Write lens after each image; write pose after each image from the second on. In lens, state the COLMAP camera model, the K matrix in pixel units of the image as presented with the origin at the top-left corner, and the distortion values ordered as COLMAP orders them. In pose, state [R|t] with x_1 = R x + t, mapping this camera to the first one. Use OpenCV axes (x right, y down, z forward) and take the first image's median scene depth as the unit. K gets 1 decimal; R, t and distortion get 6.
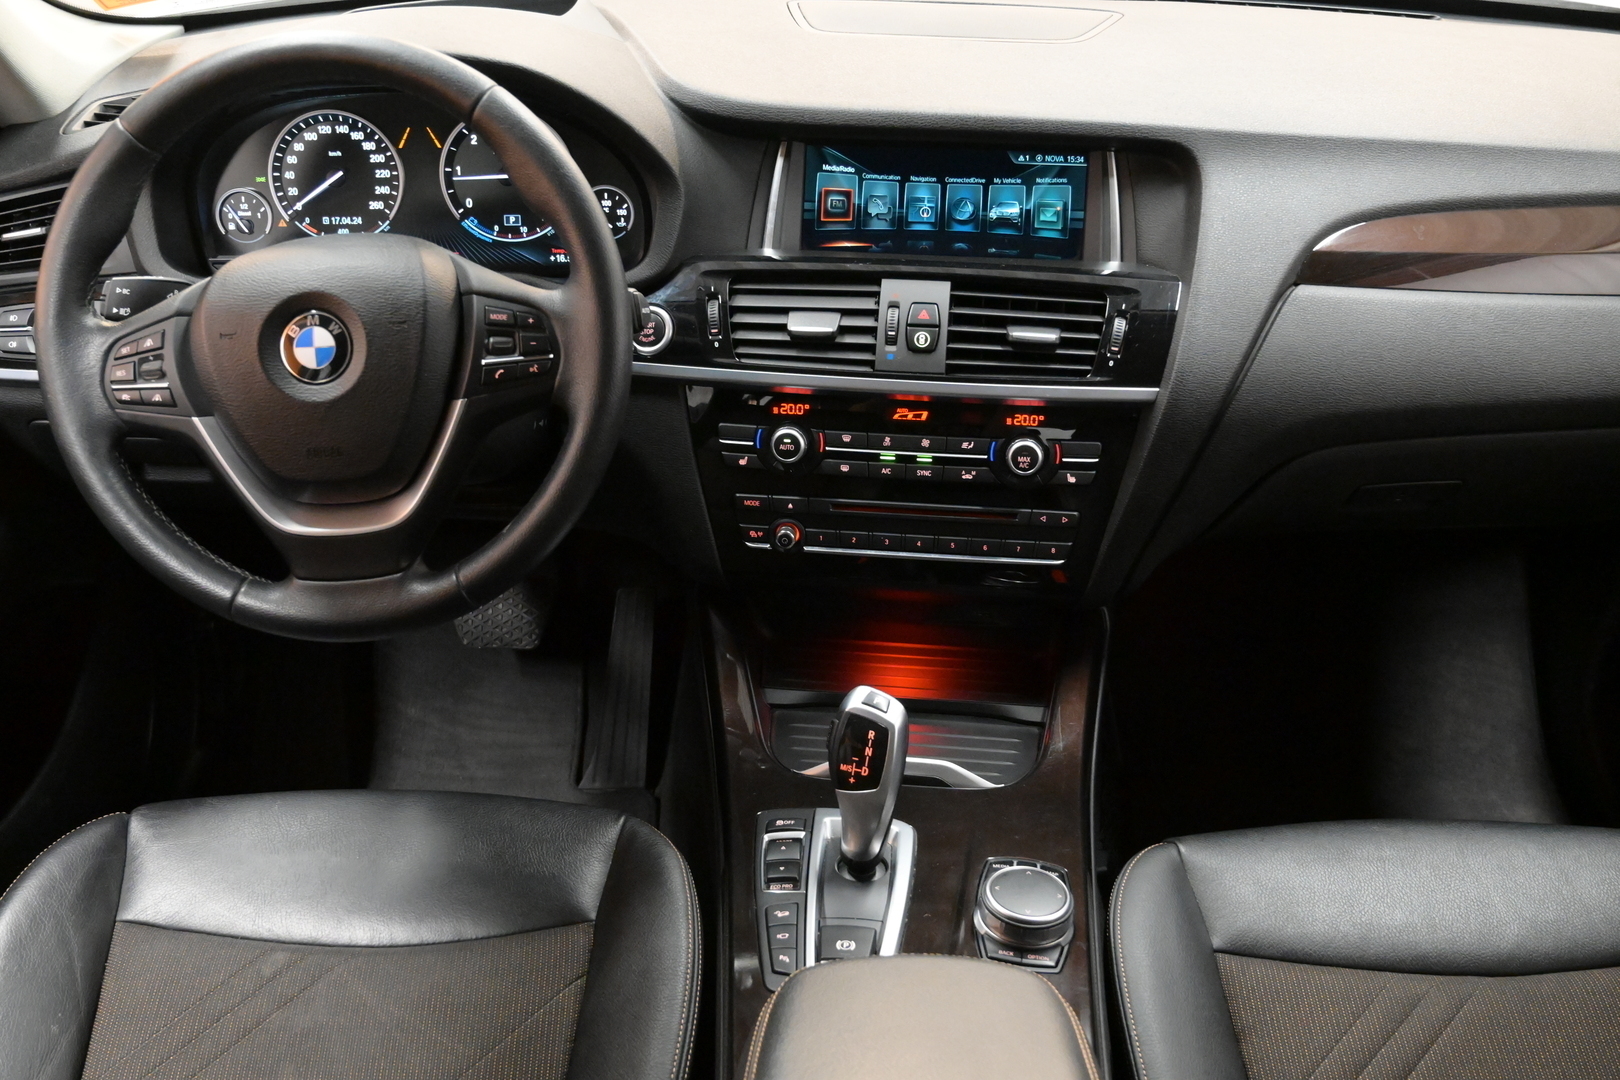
lens RADIAL K [[1670.4, 0, 806.0], [0, 1670.4, 541.1], [0, 0, 1]] dist [-0.014455, 0.000000]
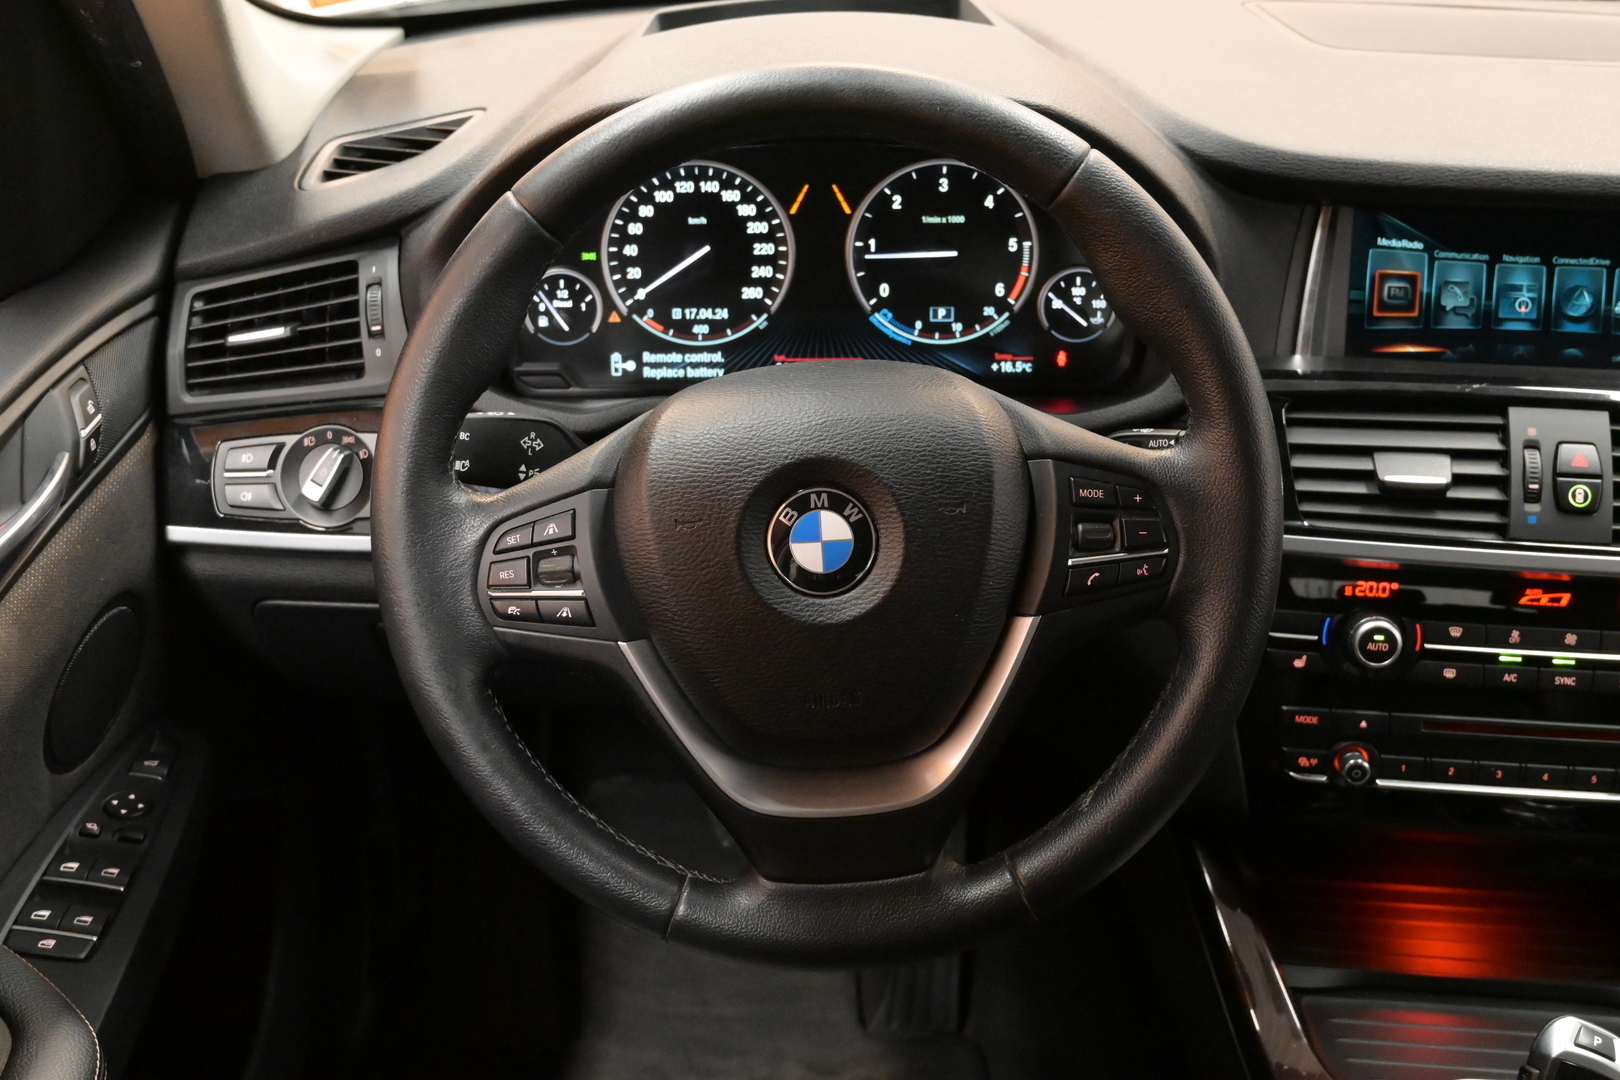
lens RADIAL K [[1878.7, 0, 804.9], [0, 1878.7, 536.7], [0, 0, 1]] dist [-0.008530, 0.000000]
pose [[0.999513, -0.002786, 0.031069, -0.272565], [0.003303, 0.999857, -0.016601, -0.088868], [-0.031018, 0.016695, 0.999379, 0.215282]]
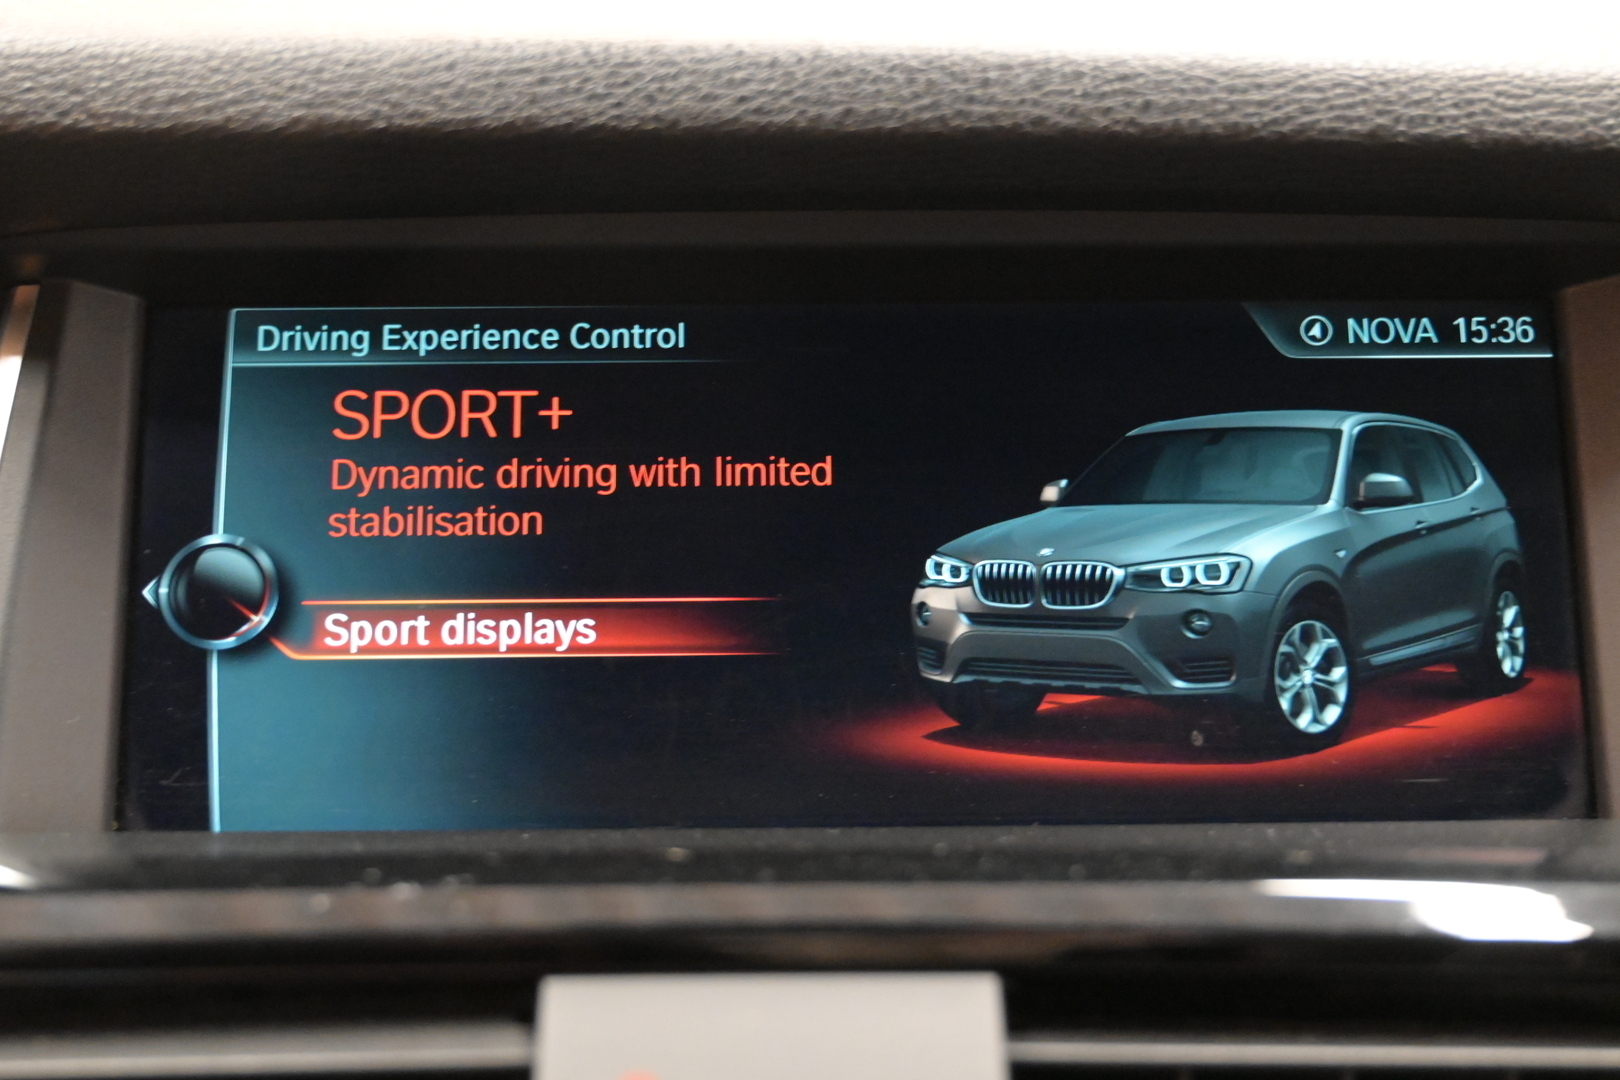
lens RADIAL K [[2287.5, 0, 803.0], [0, 2287.5, 539.5], [0, 0, 1]] dist [-0.014769, 0.000000]
pose [[0.989966, -0.023347, 0.139367, 0.040174], [0.066875, 0.946225, -0.316522, -0.125687], [-0.124483, 0.322666, 0.938291, 0.778465]]
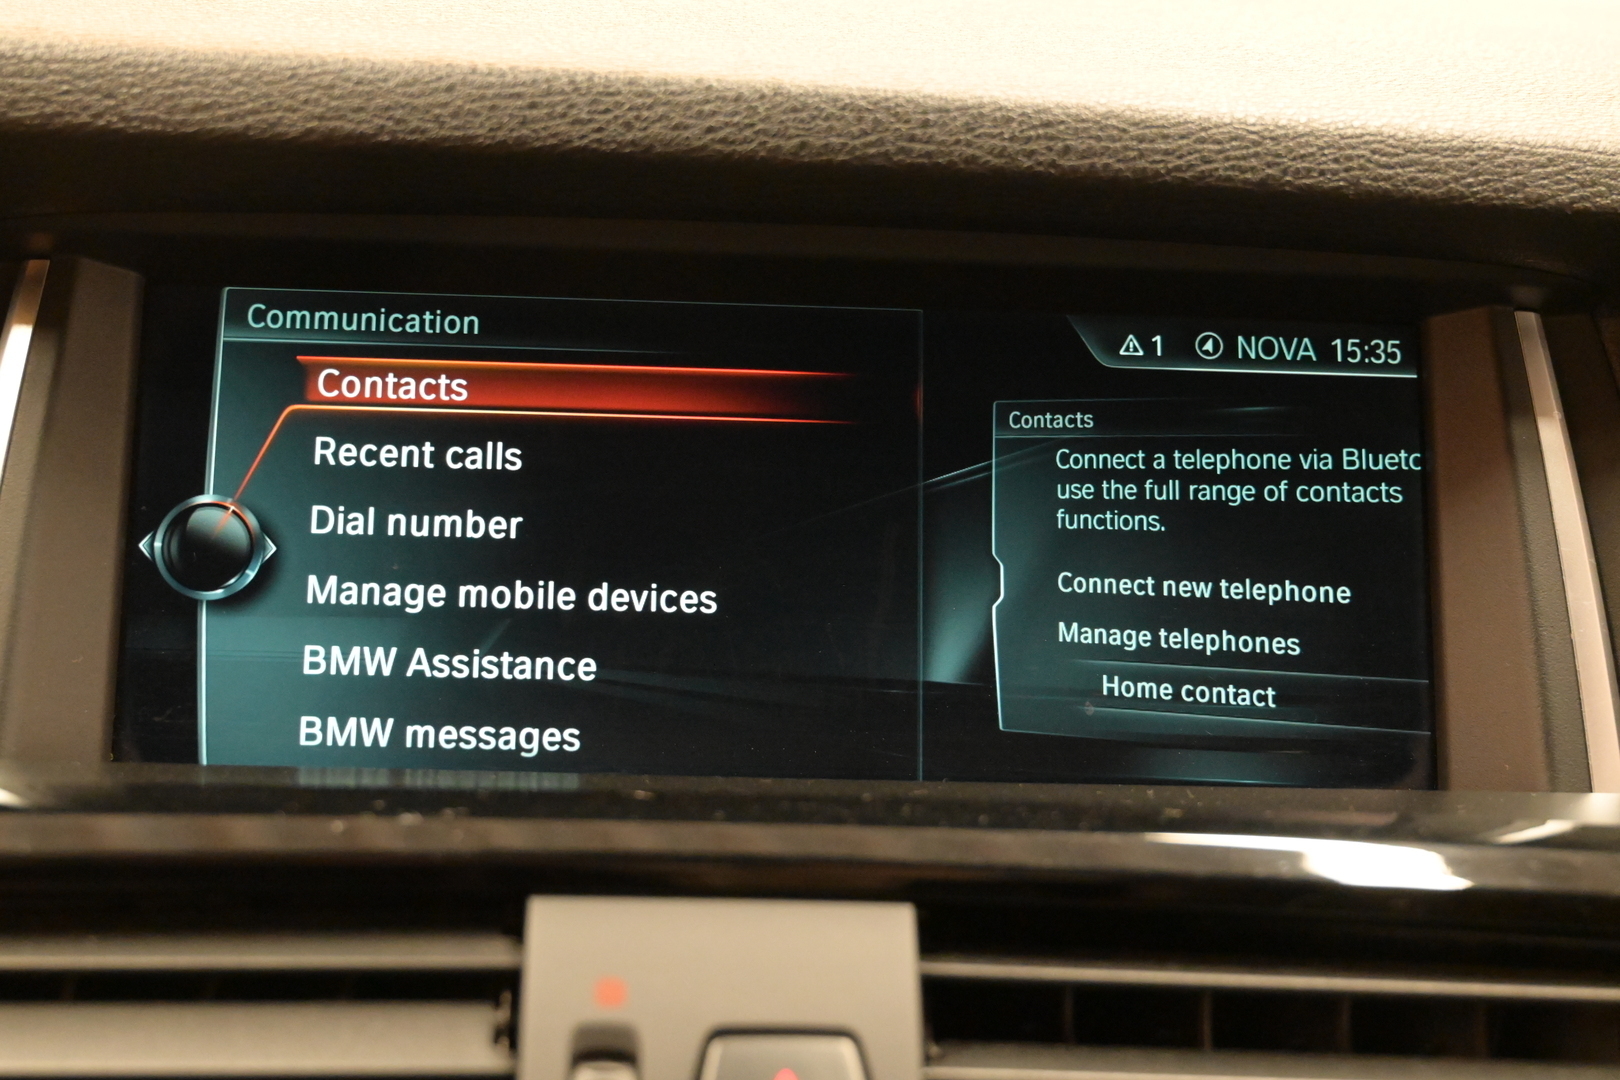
lens RADIAL K [[2475.4, 0, 806.1], [0, 2475.4, 533.9], [0, 0, 1]] dist [-0.012957, 0.000000]
pose [[0.981085, 0.007762, 0.193419, 0.022884], [0.049833, 0.955391, -0.291109, -0.114251], [-0.187051, 0.295242, 0.936934, 0.726236]]
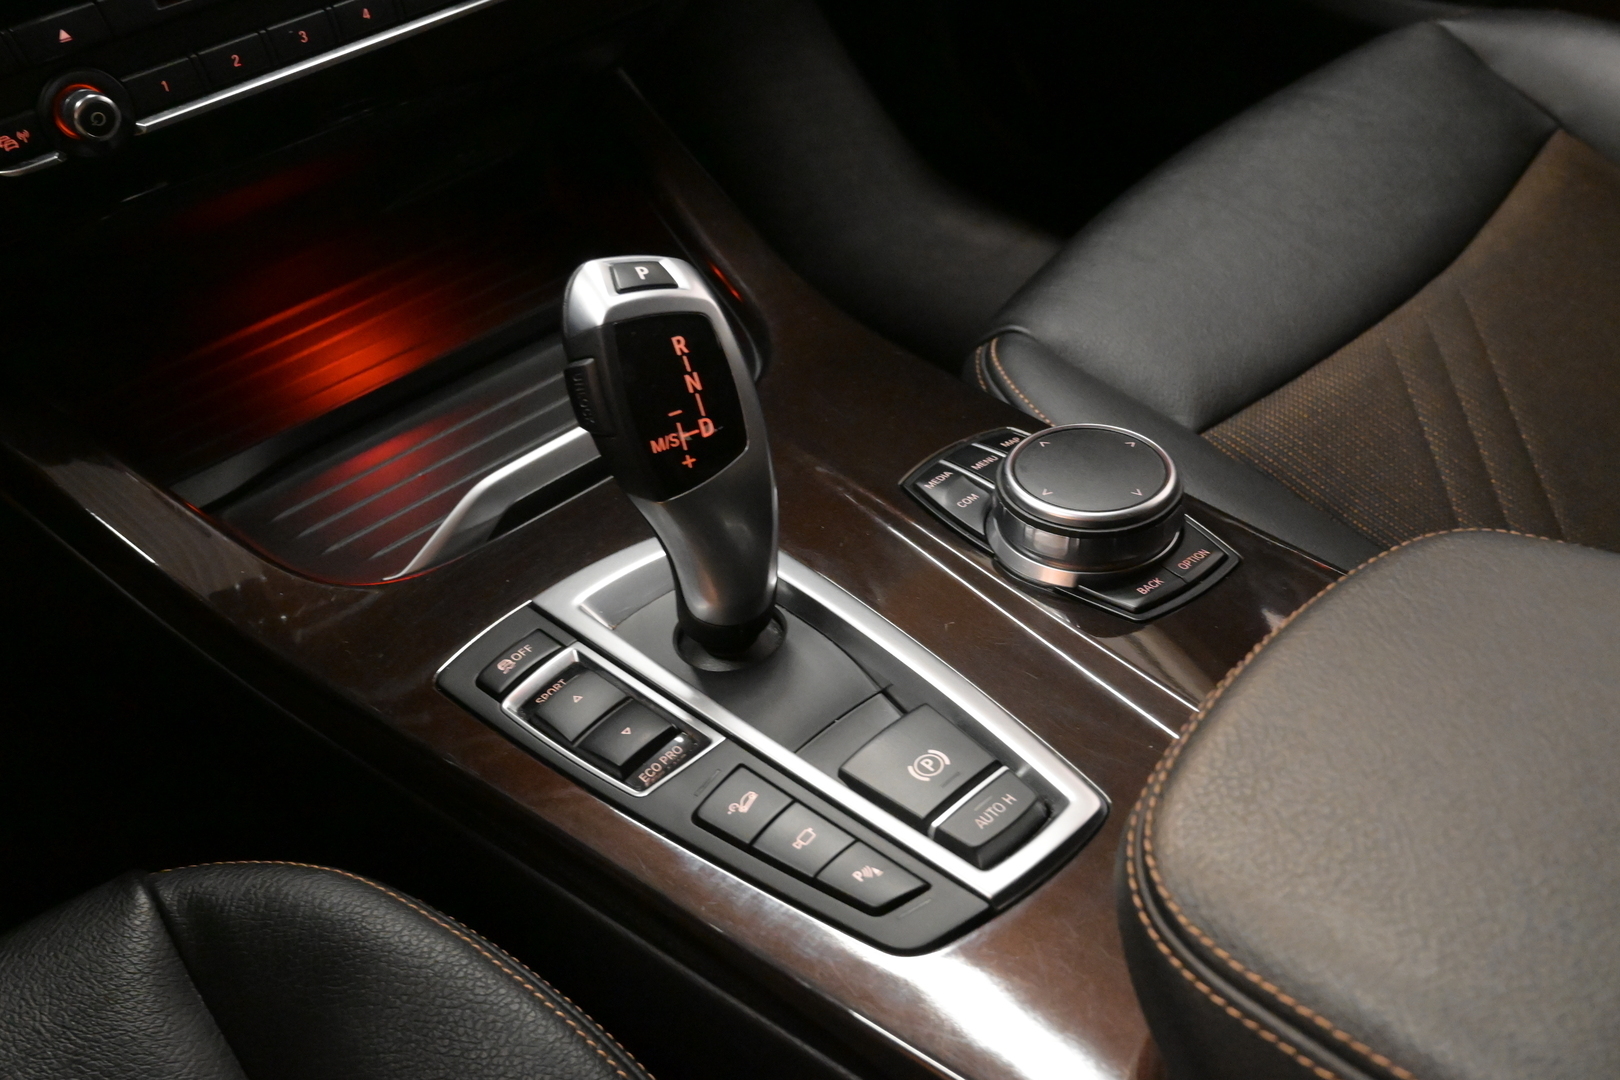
lens RADIAL K [[1670.4, 0, 815.4], [0, 1670.4, 530.6], [0, 0, 1]] dist [-0.014455, 0.000000]
pose [[0.662405, -0.509093, 0.549586, -0.175984], [0.414864, 0.860137, 0.296737, 0.039310], [-0.623785, 0.031443, 0.780963, 0.573946]]
